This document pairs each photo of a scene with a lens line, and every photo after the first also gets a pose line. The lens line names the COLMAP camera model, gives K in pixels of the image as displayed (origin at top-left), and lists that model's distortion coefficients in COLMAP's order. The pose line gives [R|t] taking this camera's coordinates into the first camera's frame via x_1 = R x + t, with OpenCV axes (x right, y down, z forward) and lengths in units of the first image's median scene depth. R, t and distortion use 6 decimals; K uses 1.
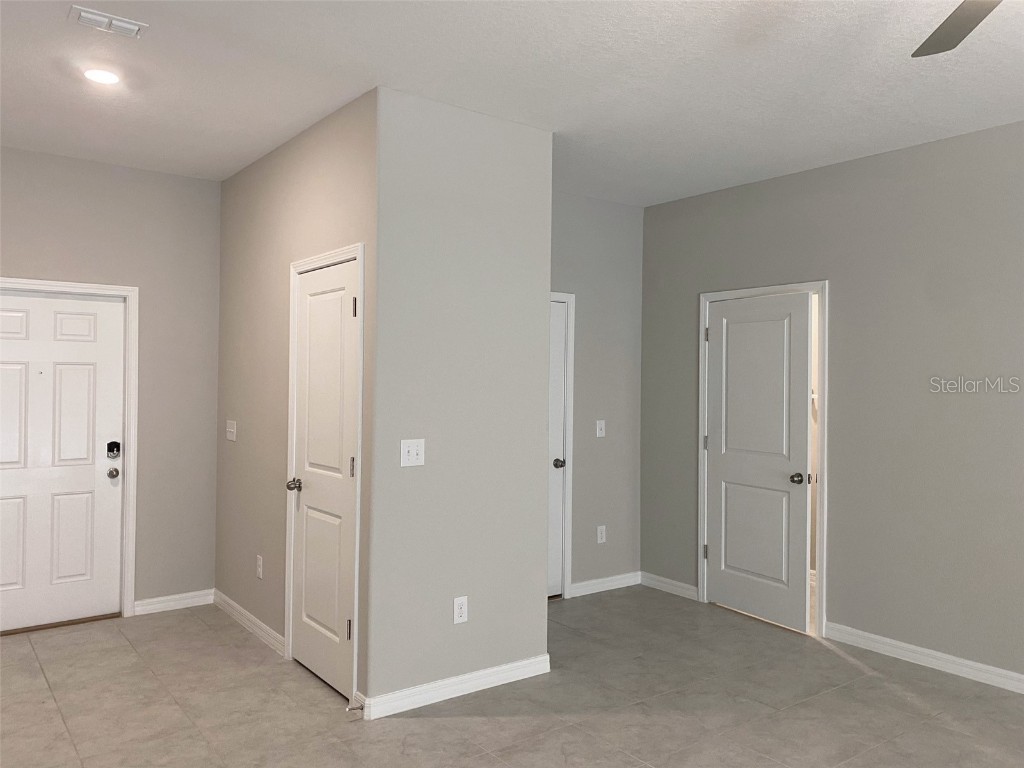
lens RADIAL K [[788.0, 0, 513.2], [0, 788.0, 378.9], [0, 0, 1]] dist [0.012045, -0.005315]
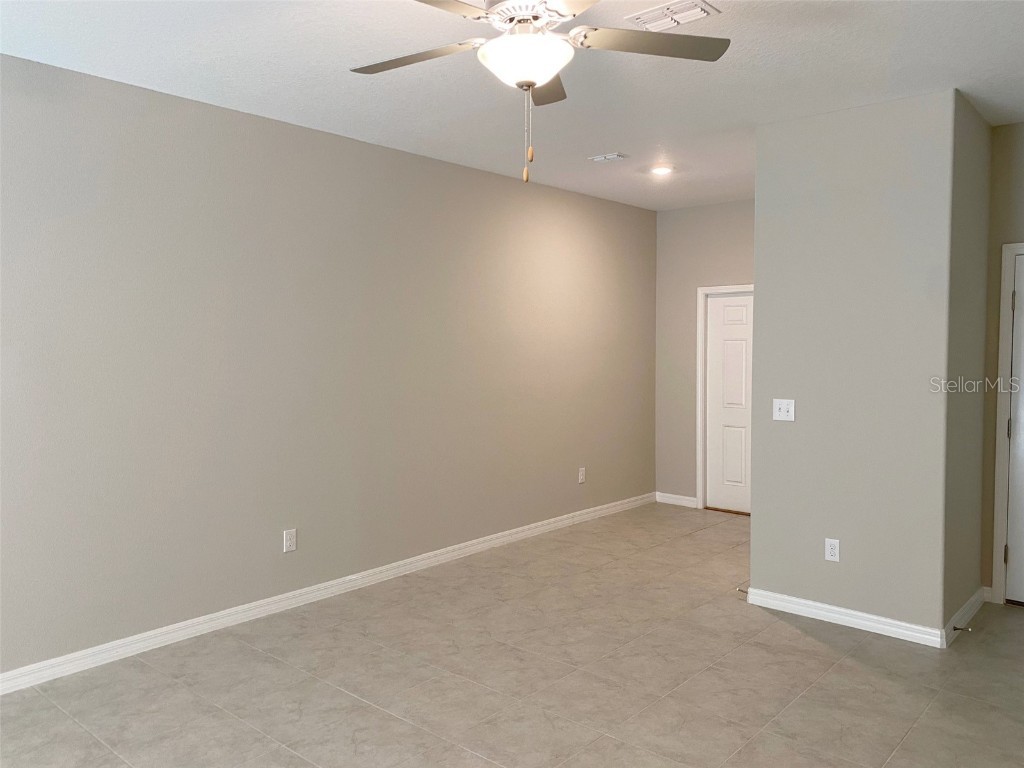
lens RADIAL K [[788.0, 0, 515.1], [0, 788.0, 378.0], [0, 0, 1]] dist [0.012045, -0.005315]
pose [[0.214435, 0.036017, -0.976074, 1.021412], [0.005021, 0.999266, 0.037976, -0.007344], [0.976725, -0.013044, 0.214097, 0.316465]]
